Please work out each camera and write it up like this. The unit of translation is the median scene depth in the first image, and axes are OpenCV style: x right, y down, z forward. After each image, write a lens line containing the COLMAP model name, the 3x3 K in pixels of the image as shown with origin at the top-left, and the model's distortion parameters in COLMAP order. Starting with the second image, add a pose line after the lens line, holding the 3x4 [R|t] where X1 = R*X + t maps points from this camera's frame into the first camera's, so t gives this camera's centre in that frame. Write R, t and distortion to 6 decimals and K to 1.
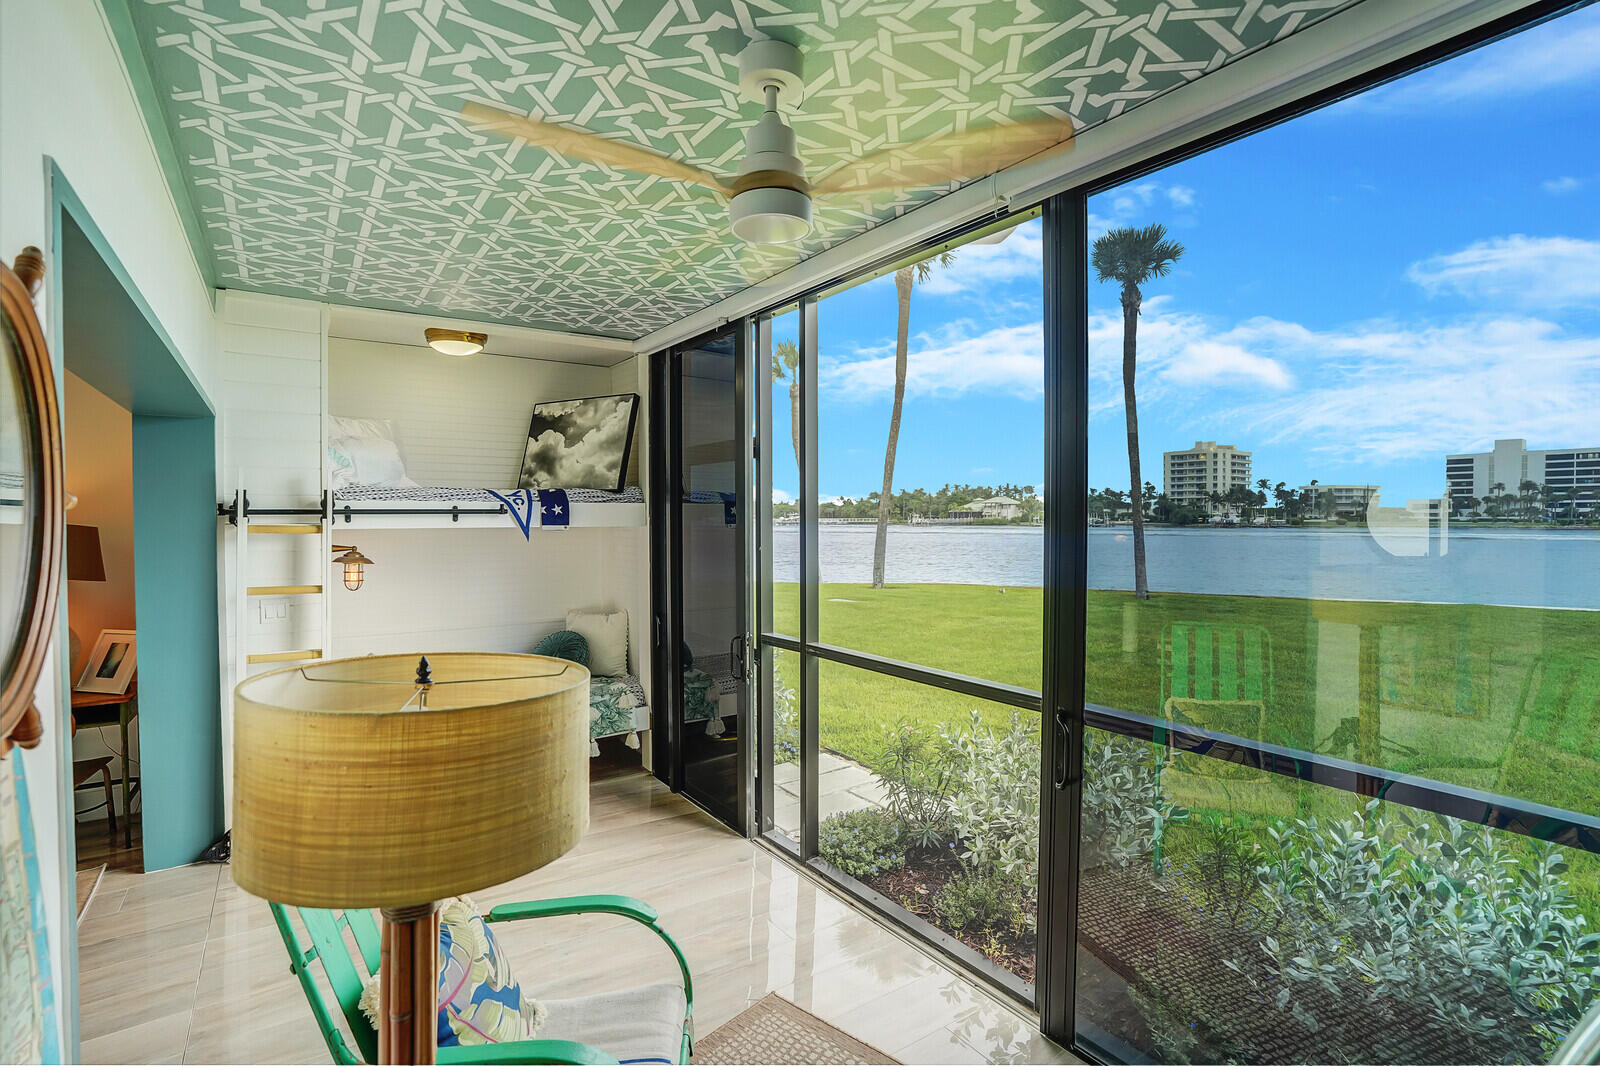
lens RADIAL K [[750.7, 0, 815.5], [0, 750.7, 534.2], [0, 0, 1]] dist [-0.004049, -0.000227]
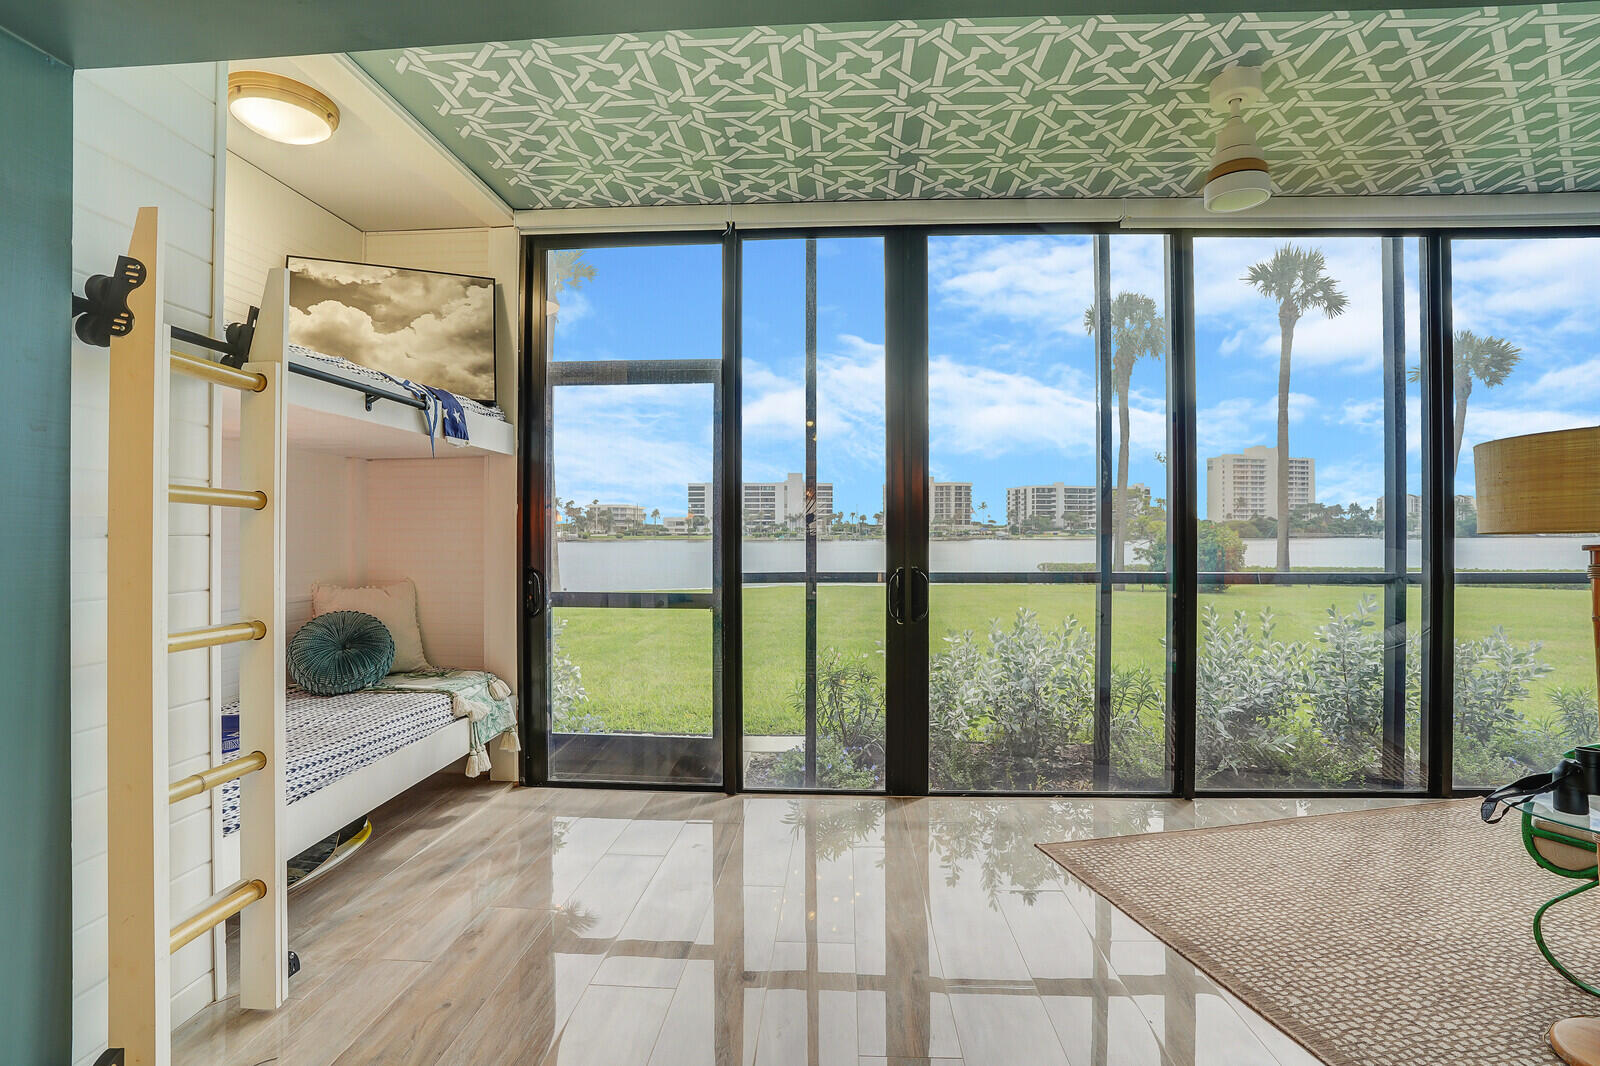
lens RADIAL K [[750.7, 0, 807.2], [0, 750.7, 531.0], [0, 0, 1]] dist [-0.004049, -0.000227]
pose [[0.649510, 0.000444, 0.760353, -0.603978], [0.018258, 0.999702, -0.016179, 0.082993], [-0.760134, 0.024391, 0.649308, 0.275313]]
